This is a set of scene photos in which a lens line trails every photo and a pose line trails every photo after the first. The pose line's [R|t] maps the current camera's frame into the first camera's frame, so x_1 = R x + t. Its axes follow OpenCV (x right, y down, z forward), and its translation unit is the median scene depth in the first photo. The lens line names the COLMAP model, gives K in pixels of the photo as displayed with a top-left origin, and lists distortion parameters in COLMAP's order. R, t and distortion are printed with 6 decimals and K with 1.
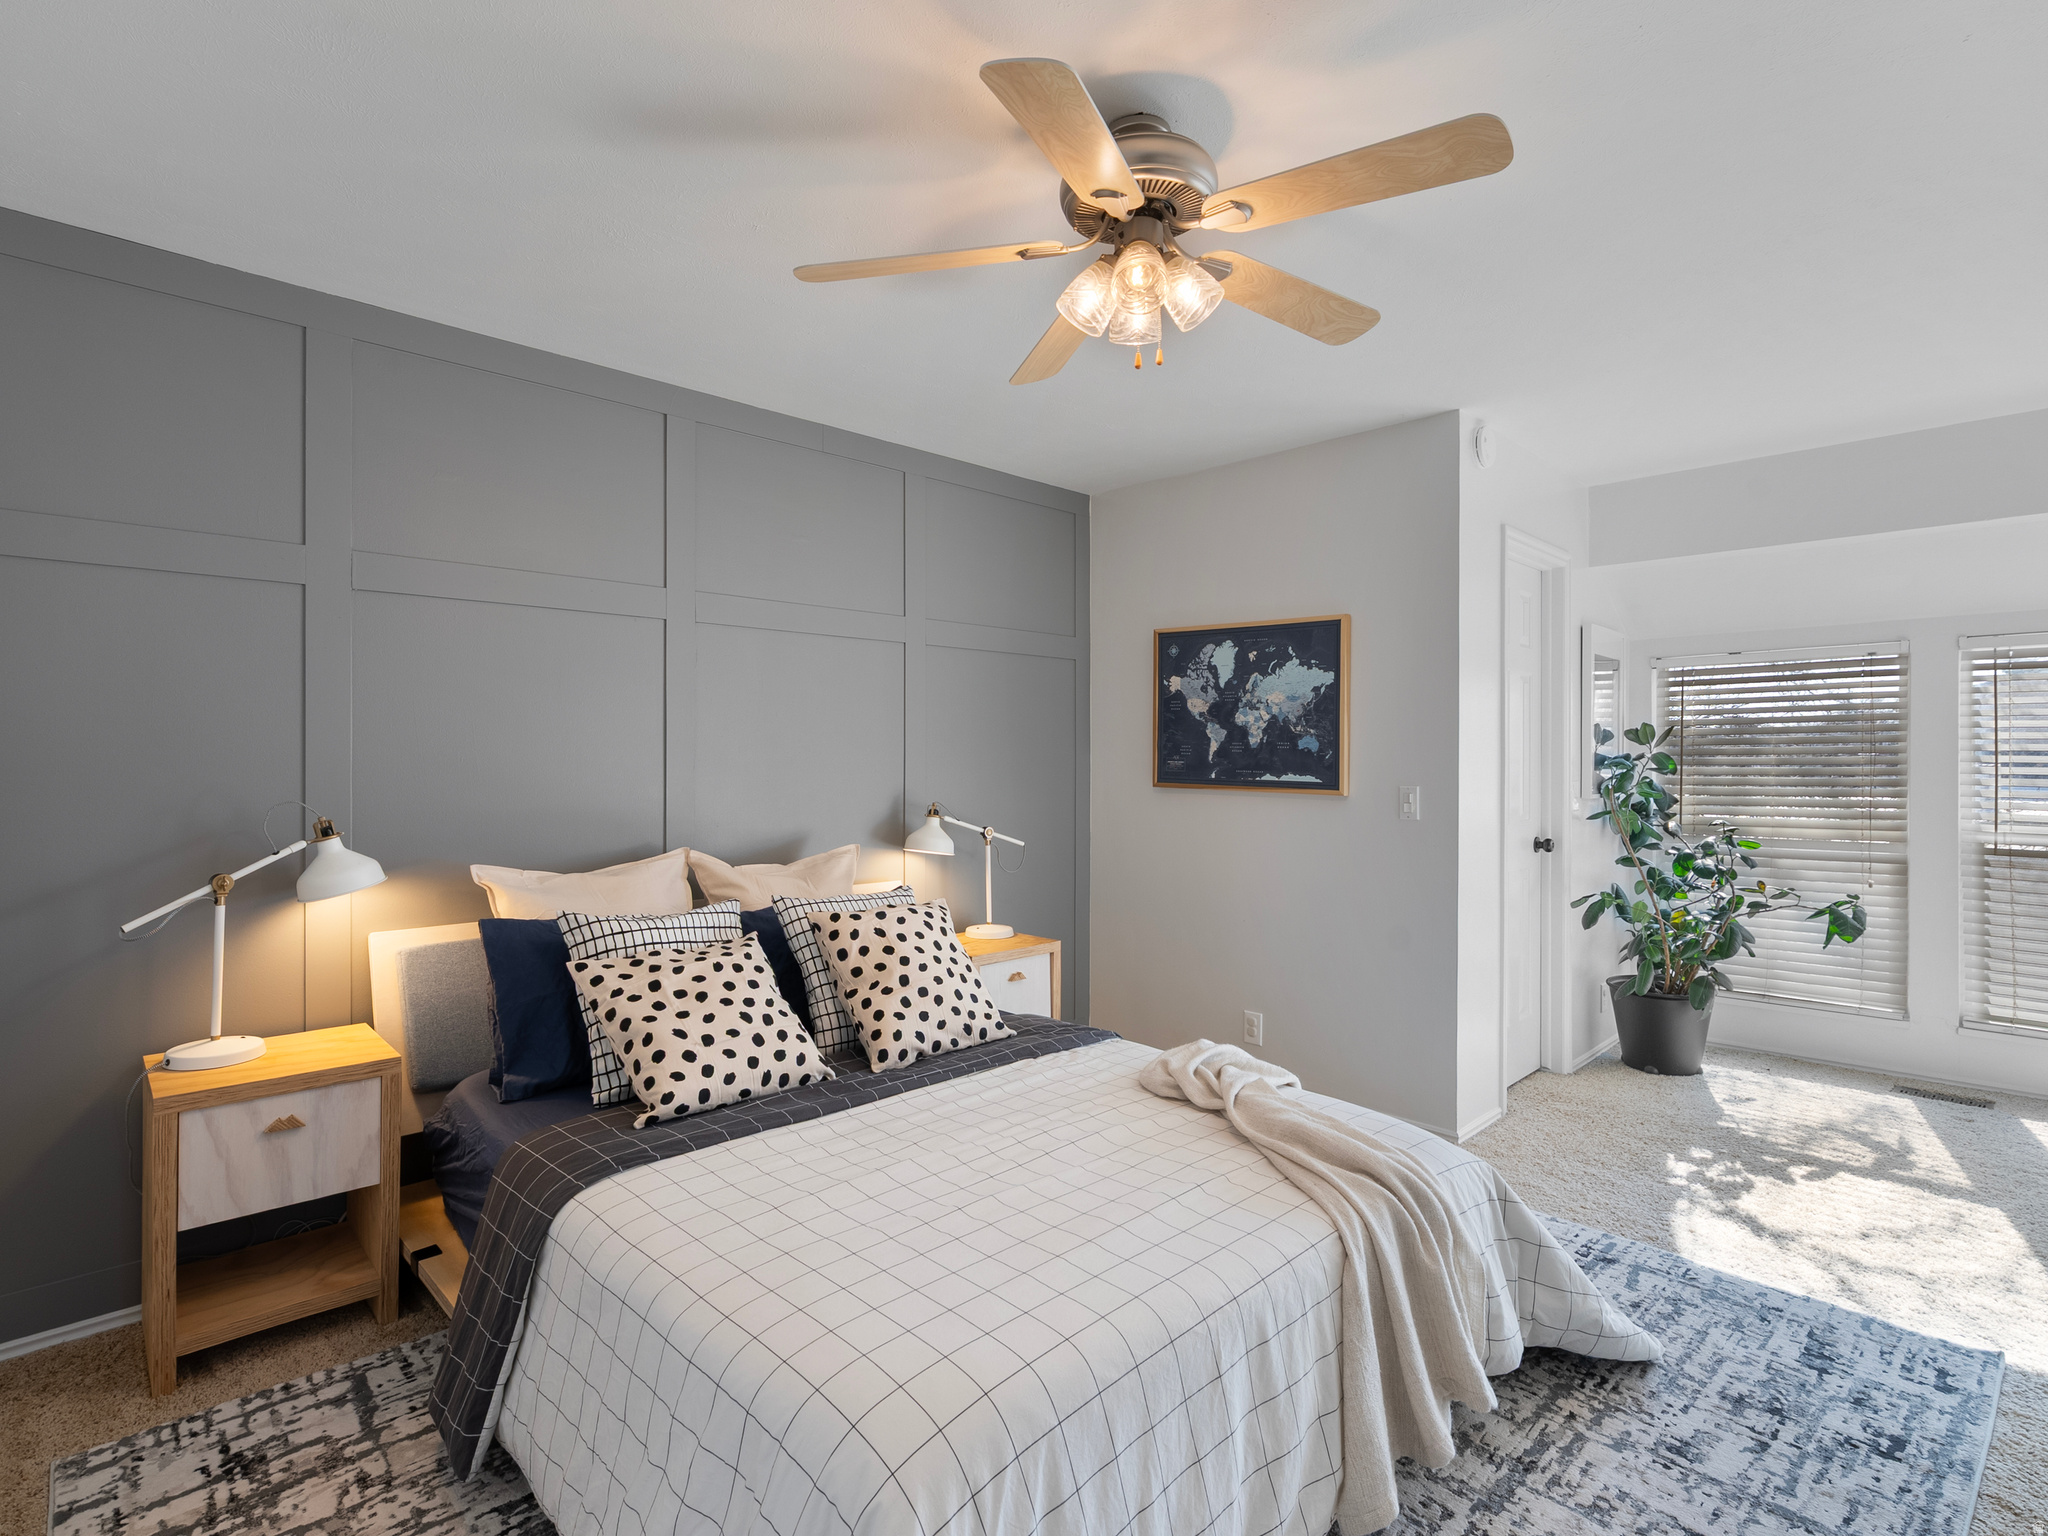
lens RADIAL K [[1042.8, 0, 1032.4], [0, 1042.8, 765.0], [0, 0, 1]] dist [-0.004285, 0.000163]
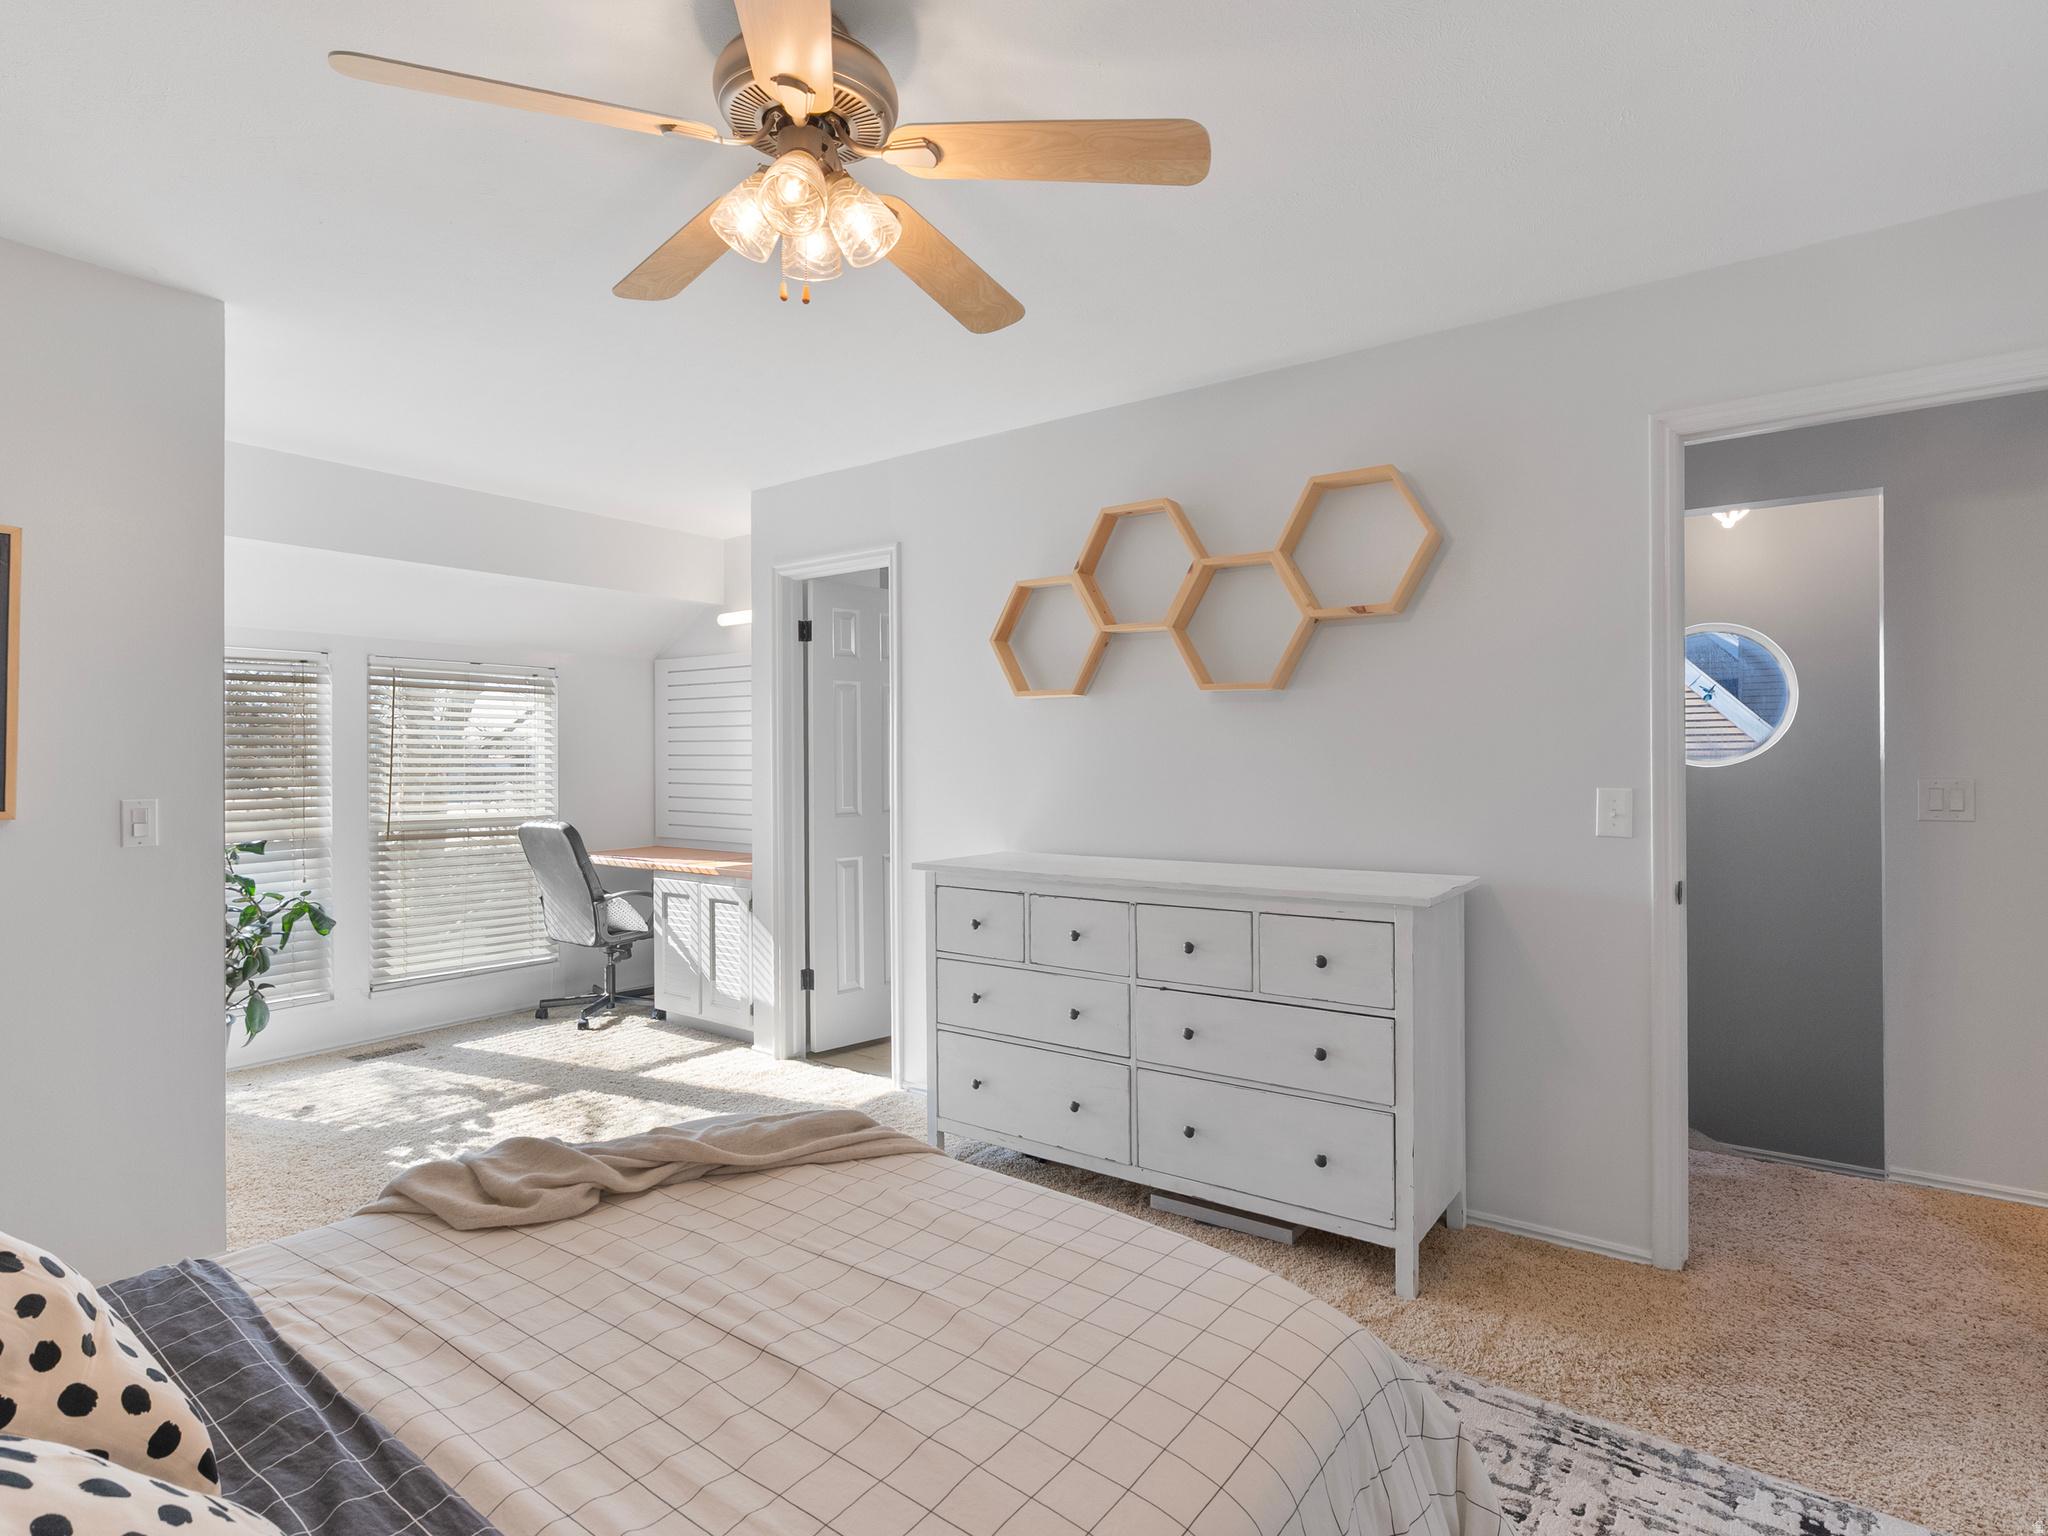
lens RADIAL K [[1042.8, 0, 1032.4], [0, 1042.8, 765.0], [0, 0, 1]] dist [-0.004285, 0.000163]
pose [[-0.154740, -0.004504, 0.987945, -0.472087], [0.011872, 0.999909, 0.006418, 0.000236], [-0.987884, 0.012722, -0.154673, 0.578408]]
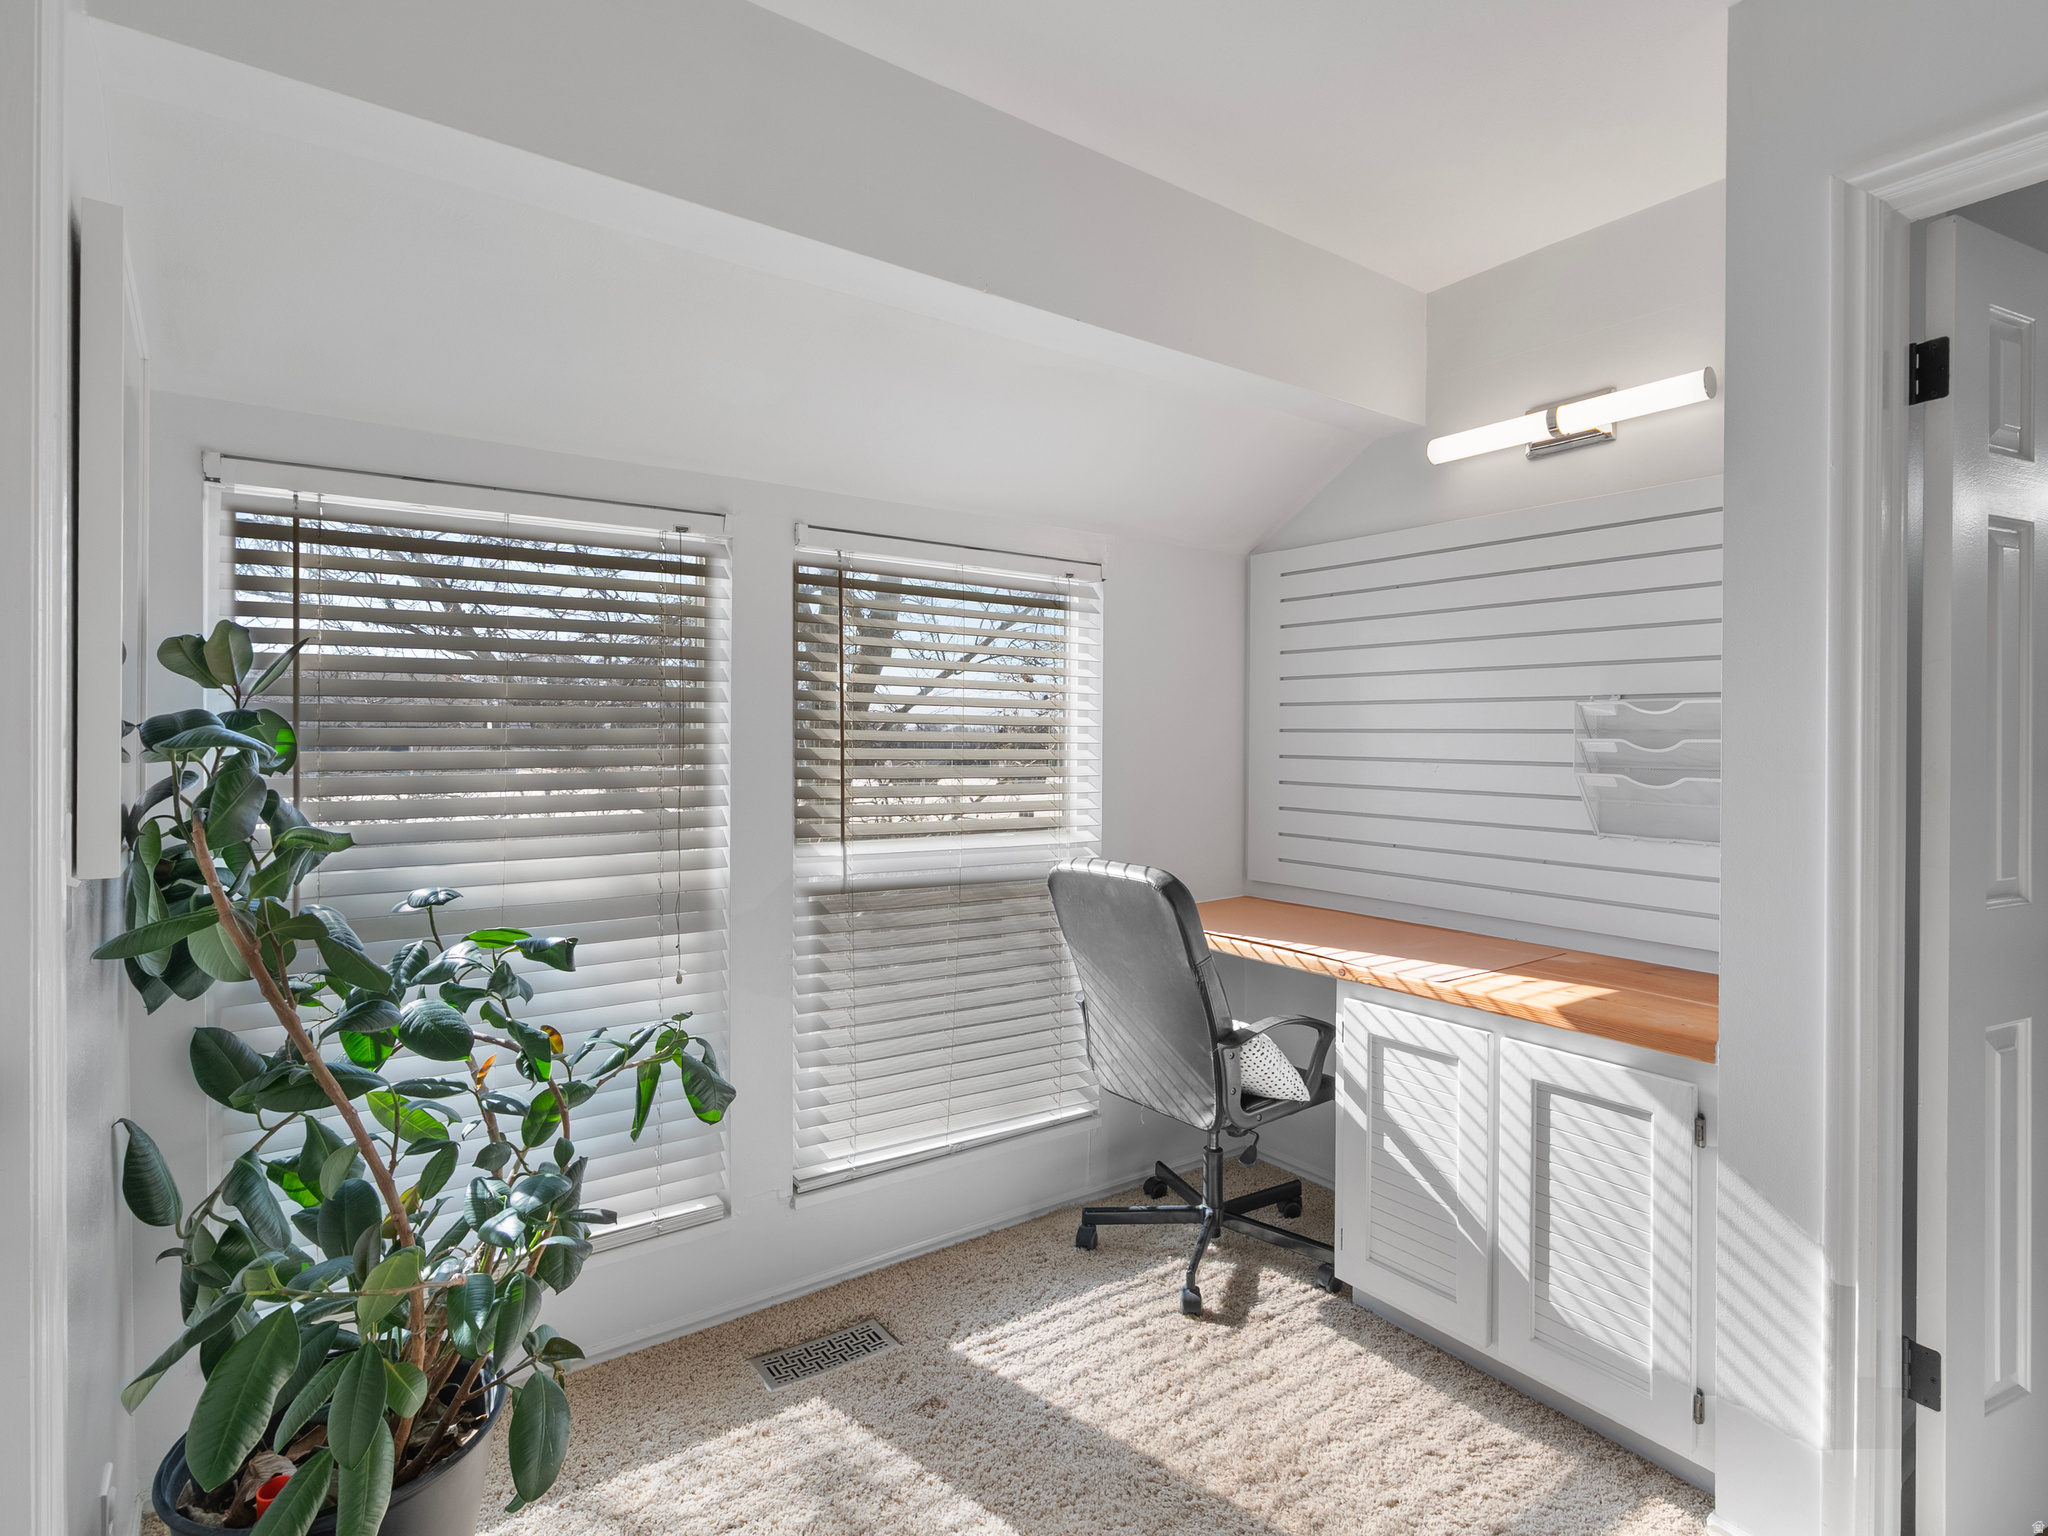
lens RADIAL K [[1079.0, 0, 1078.0], [0, 1079.0, 744.3], [0, 0, 1]] dist [0.001976, 0.000335]
pose [[0.130470, -0.002408, 0.991449, 0.402903], [0.004590, 0.999988, 0.001824, -0.002428], [-0.991442, 0.004312, 0.130480, 0.981678]]
